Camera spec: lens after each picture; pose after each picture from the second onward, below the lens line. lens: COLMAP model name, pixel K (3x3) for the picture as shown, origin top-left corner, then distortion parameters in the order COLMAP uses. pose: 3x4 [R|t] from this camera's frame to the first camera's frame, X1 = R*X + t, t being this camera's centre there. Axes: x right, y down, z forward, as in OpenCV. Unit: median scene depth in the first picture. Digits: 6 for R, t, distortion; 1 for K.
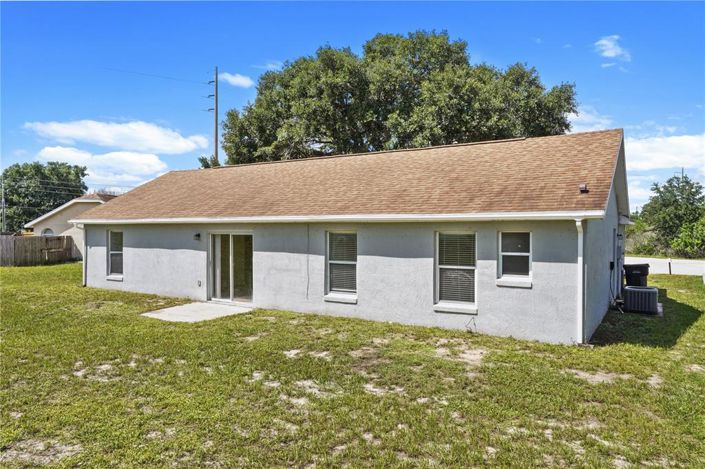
lens RADIAL K [[518.0, 0, 350.1], [0, 518.0, 232.5], [0, 0, 1]] dist [0.052004, 0.010220]
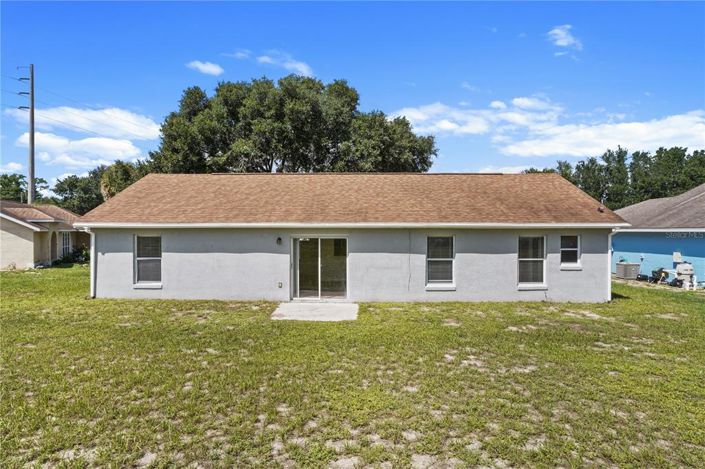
lens RADIAL K [[383.0, 0, 355.6], [0, 383.0, 235.1], [0, 0, 1]] dist [-0.028451, 0.000570]
pose [[0.834623, -0.003805, 0.550809, -0.593224], [0.003367, 0.999993, 0.001806, -0.004070], [-0.550812, 0.000347, 0.834629, 0.273195]]
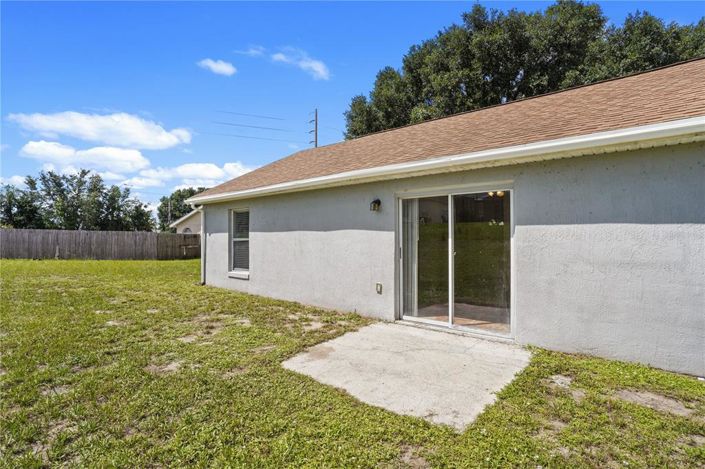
lens RADIAL K [[343.2, 0, 358.6], [0, 343.2, 233.2], [0, 0, 1]] dist [-0.032323, 0.012282]
pose [[0.995487, -0.005829, -0.094723, -0.278389], [0.003835, 0.999767, -0.021225, 0.046191], [0.094824, 0.020766, 0.995277, 0.633292]]
